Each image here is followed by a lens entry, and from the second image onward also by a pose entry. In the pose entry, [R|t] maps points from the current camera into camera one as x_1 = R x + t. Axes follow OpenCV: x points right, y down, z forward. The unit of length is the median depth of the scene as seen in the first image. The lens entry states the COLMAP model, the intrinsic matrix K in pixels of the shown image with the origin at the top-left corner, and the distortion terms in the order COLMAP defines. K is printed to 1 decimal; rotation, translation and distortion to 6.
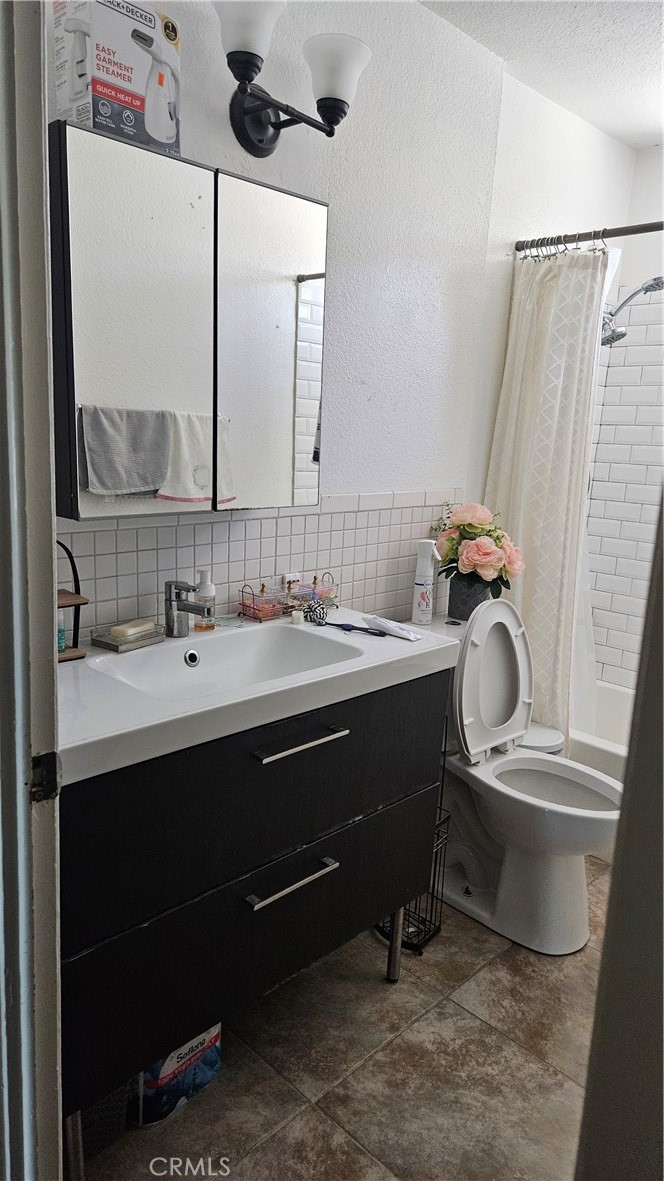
lens RADIAL K [[779.6, 0, 319.5], [0, 779.6, 594.2], [0, 0, 1]] dist [0.055478, -0.052282]
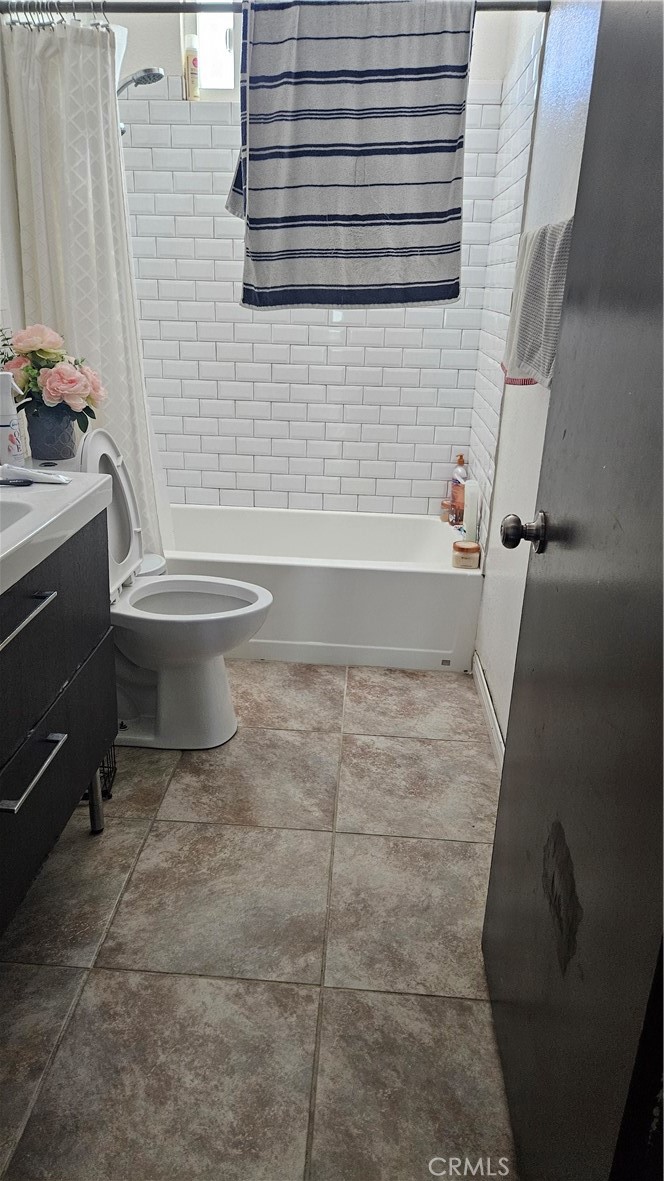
lens RADIAL K [[779.6, 0, 322.4], [0, 779.6, 584.5], [0, 0, 1]] dist [0.055478, -0.052282]
pose [[0.758698, -0.267489, 0.593992, -0.185380], [0.148001, 0.958744, 0.242707, -0.003922], [-0.634408, -0.096230, 0.766985, 0.089026]]
